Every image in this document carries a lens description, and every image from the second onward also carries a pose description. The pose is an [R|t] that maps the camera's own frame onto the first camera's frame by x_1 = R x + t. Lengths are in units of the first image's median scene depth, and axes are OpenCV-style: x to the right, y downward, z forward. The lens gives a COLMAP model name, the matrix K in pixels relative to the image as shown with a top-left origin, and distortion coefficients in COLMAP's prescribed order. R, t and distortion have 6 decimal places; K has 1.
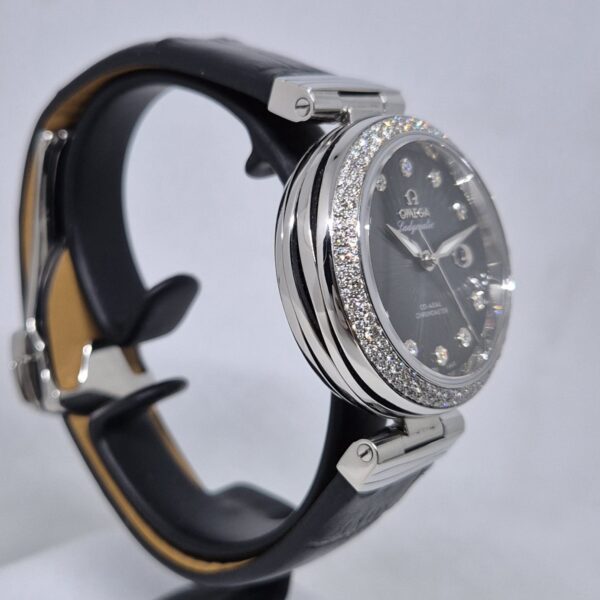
lens RADIAL K [[1150.3, 0, 299.8], [0, 1150.3, 295.8], [0, 0, 1]] dist [0.048525, 0.000000]
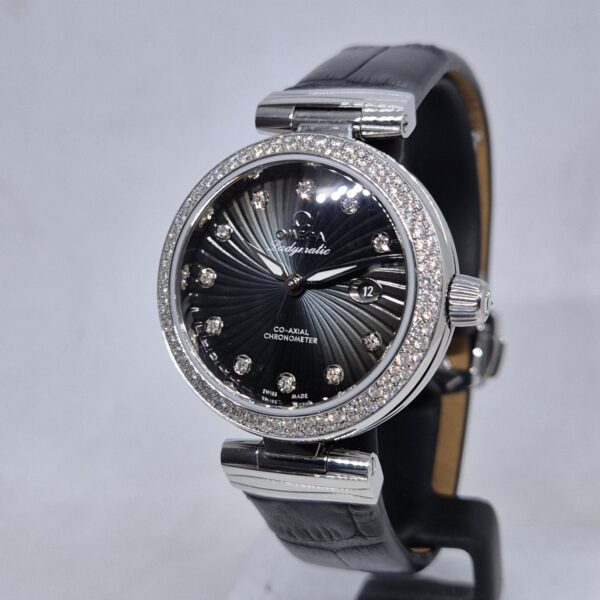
lens RADIAL K [[1150.3, 0, 300.7], [0, 1150.3, 302.6], [0, 0, 1]] dist [0.048525, 0.000000]
pose [[0.347441, 0.181809, -0.919908, 1.001953], [-0.140642, 0.980030, 0.140572, -0.151824], [0.927095, 0.080537, 0.366073, 0.643832]]
